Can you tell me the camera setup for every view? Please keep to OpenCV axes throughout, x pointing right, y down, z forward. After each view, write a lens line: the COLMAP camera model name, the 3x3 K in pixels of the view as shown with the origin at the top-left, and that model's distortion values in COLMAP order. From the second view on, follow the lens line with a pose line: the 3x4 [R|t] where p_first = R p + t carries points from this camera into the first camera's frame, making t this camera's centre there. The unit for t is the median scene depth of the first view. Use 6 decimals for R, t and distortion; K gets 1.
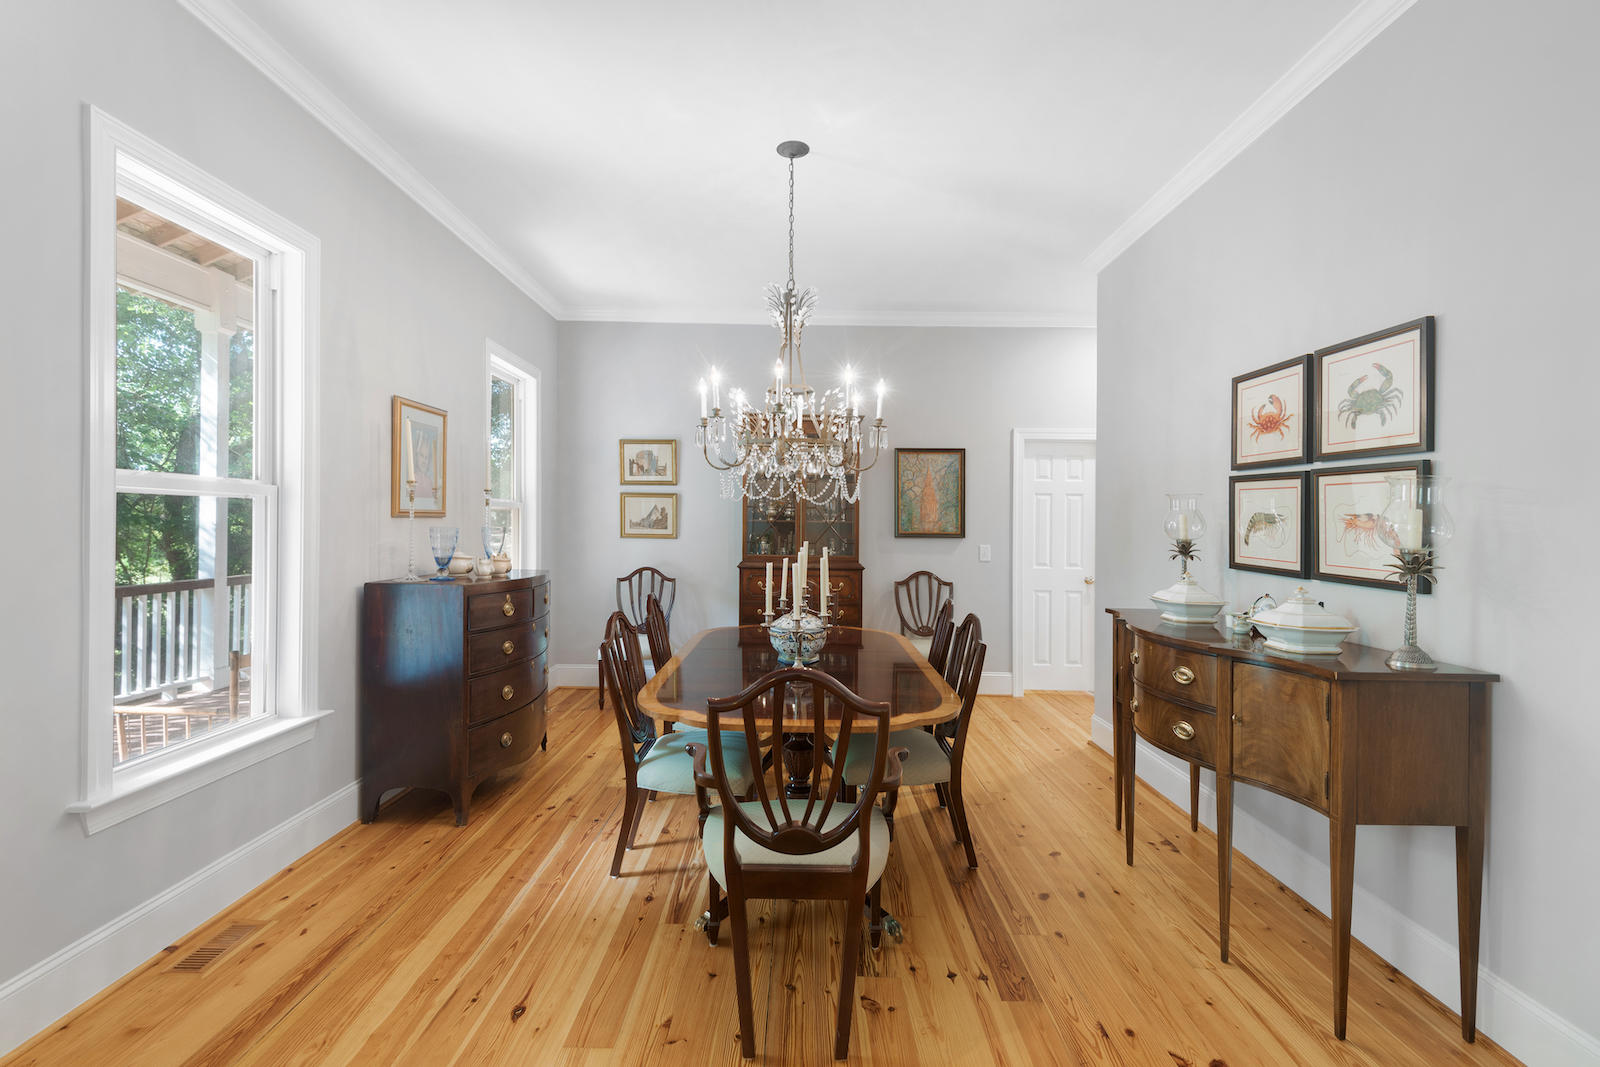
lens RADIAL K [[725.9, 0, 799.3], [0, 725.9, 526.4], [0, 0, 1]] dist [0.022426, -0.013918]
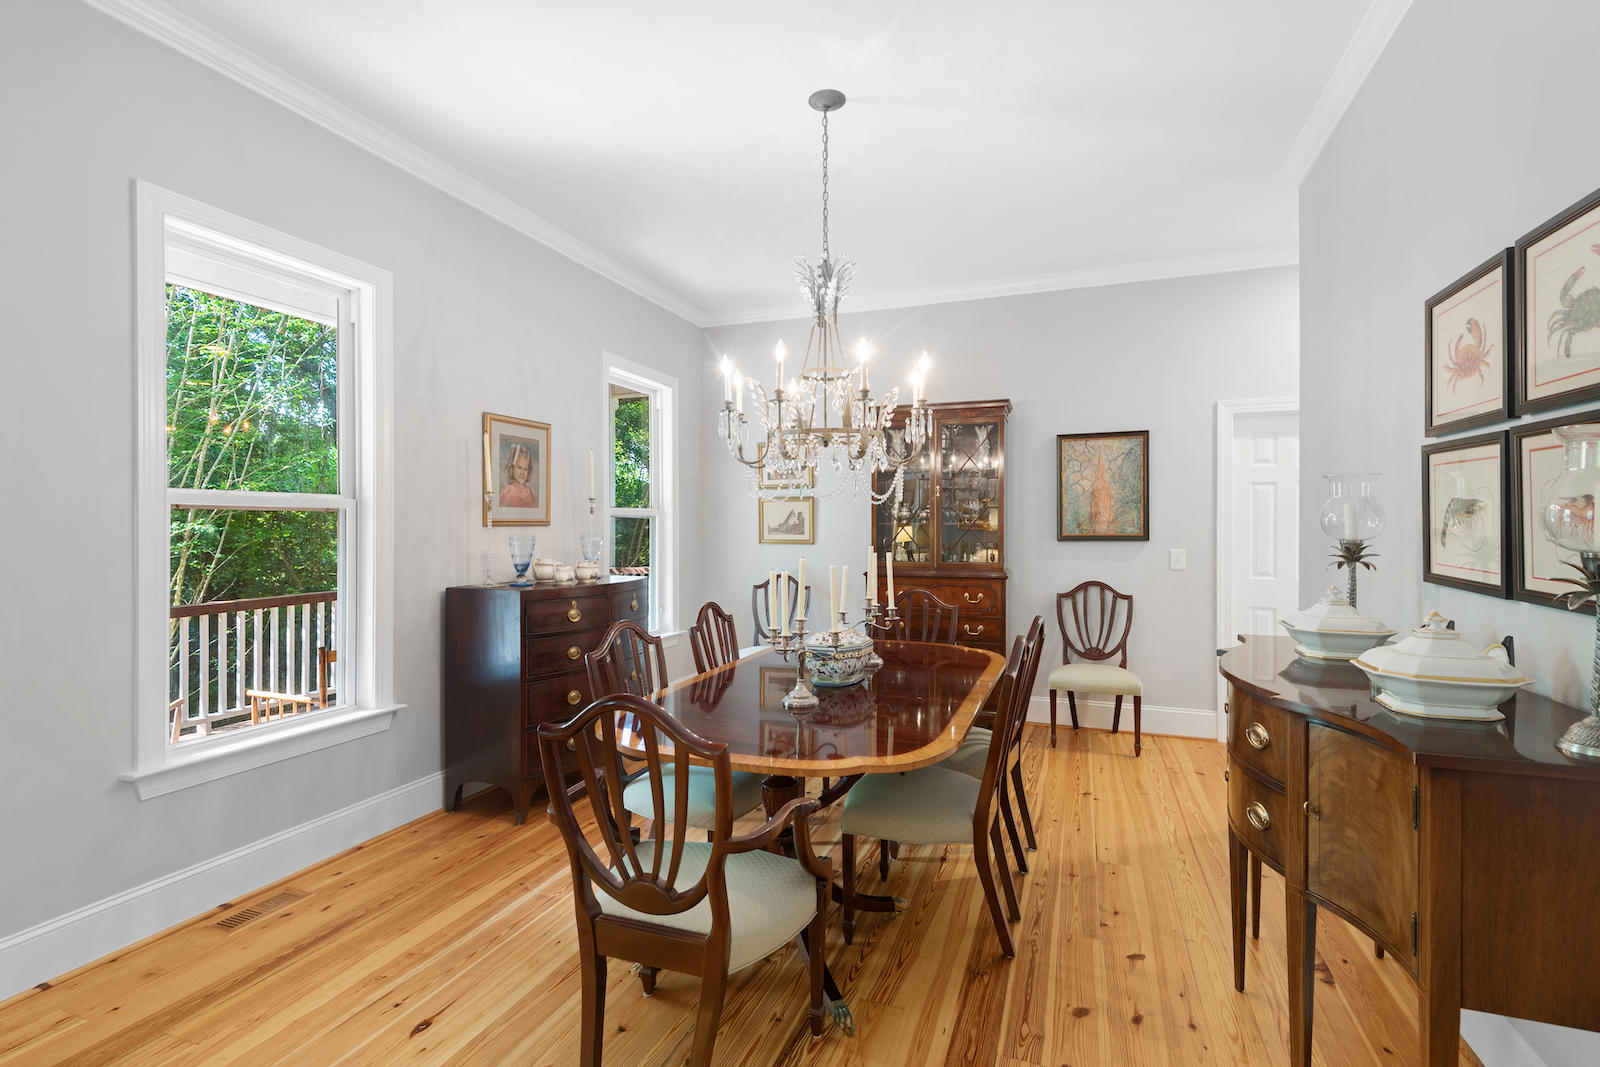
lens RADIAL K [[753.2, 0, 800.0], [0, 753.2, 533.5], [0, 0, 1]] dist [0.025107, -0.014258]
pose [[0.939325, -0.012859, -0.342789, 0.319605], [0.013585, 0.999908, -0.000282, 0.005716], [0.342761, -0.004392, 0.939412, 0.152944]]
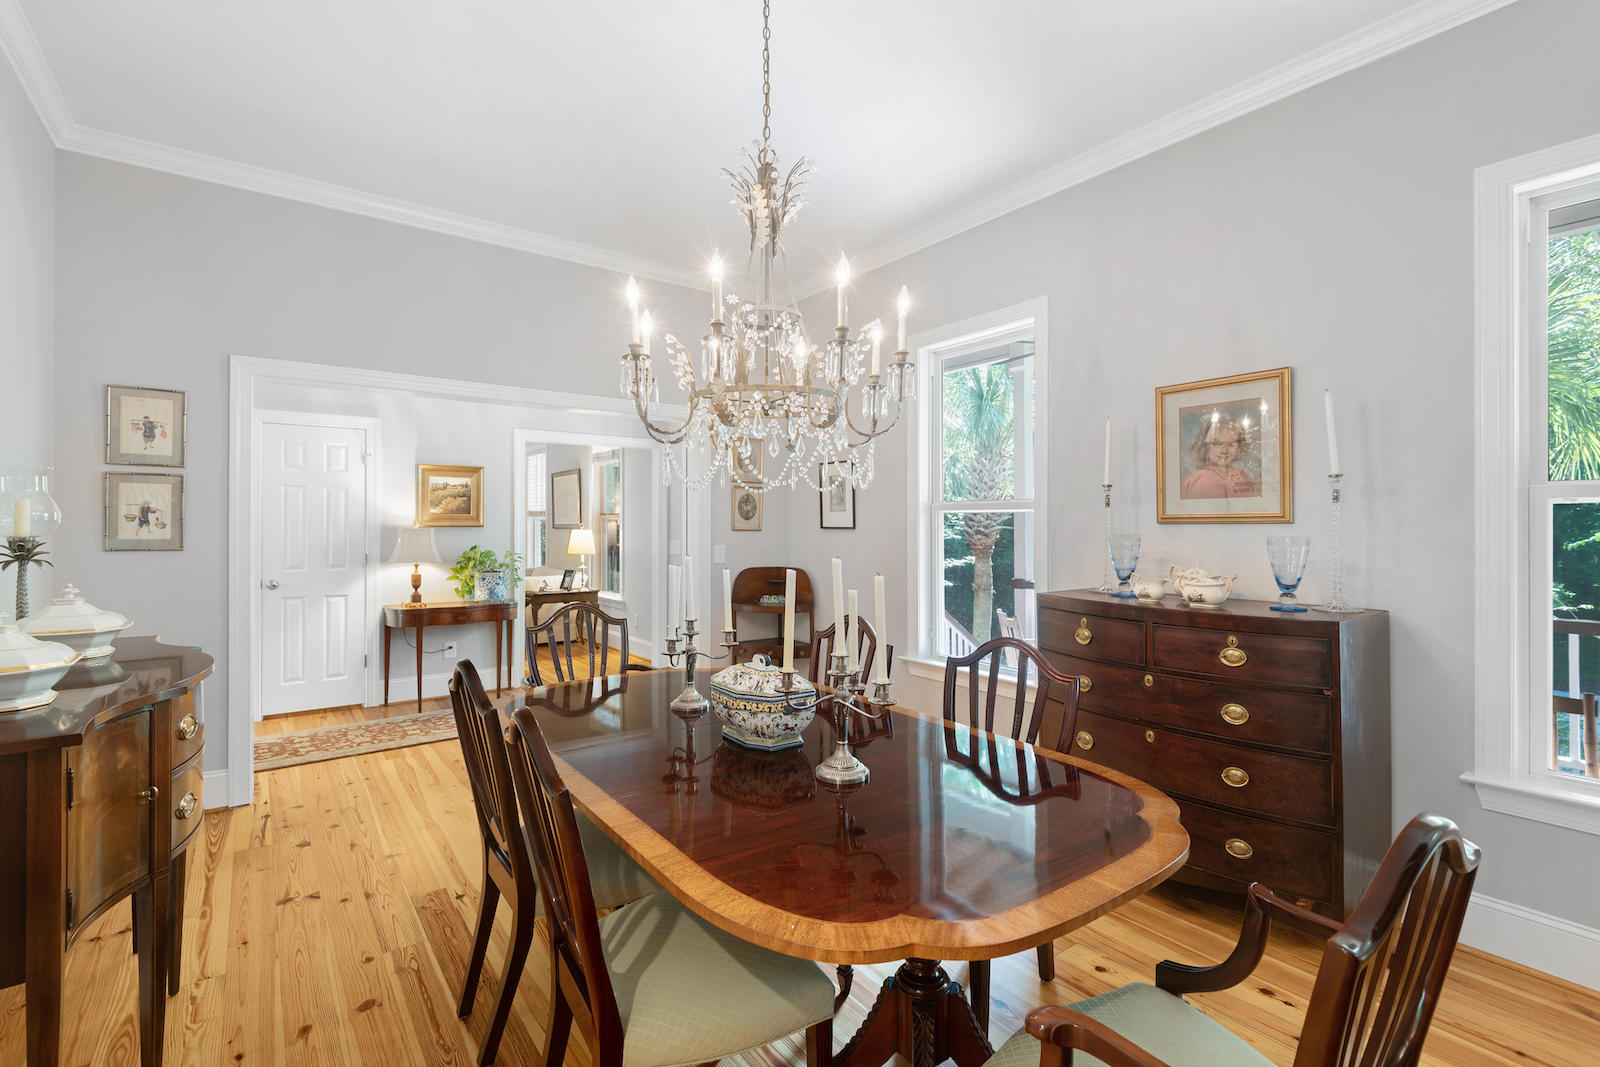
lens RADIAL K [[725.9, 0, 799.3], [0, 725.9, 526.4], [0, 0, 1]] dist [0.022426, -0.013918]
pose [[-0.797296, -0.015886, -0.603379, 0.419157], [-0.016111, 0.999858, -0.005036, 0.003106], [0.603373, 0.005706, -0.797438, 1.772772]]
